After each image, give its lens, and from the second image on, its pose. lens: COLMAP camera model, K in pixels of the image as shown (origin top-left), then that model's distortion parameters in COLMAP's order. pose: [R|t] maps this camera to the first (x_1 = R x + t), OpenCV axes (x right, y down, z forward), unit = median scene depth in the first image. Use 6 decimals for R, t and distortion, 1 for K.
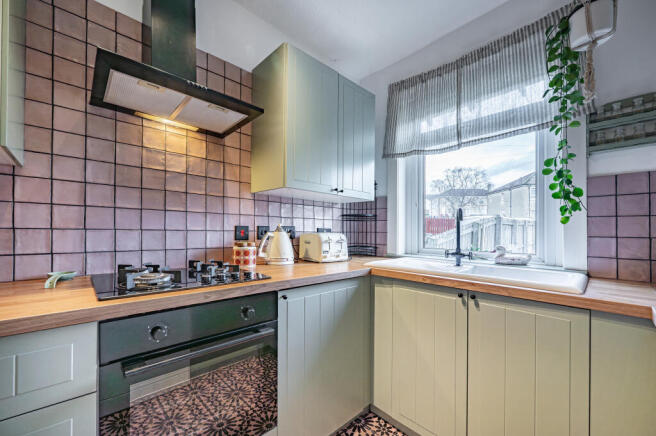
lens RADIAL K [[264.0, 0, 328.0], [0, 264.0, 218.0], [0, 0, 1]] dist [0.000021, 0.000164]
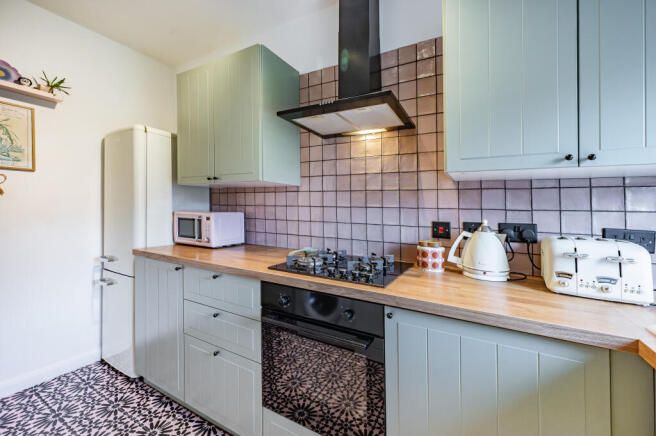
lens RADIAL K [[260.3, 0, 326.1], [0, 260.3, 207.8], [0, 0, 1]] dist [0.000697, -0.000042]
pose [[0.306335, -0.013210, -0.951832, 0.391671], [0.030270, 0.999533, -0.004130, -0.023704], [0.951442, -0.027547, 0.306592, 0.419703]]
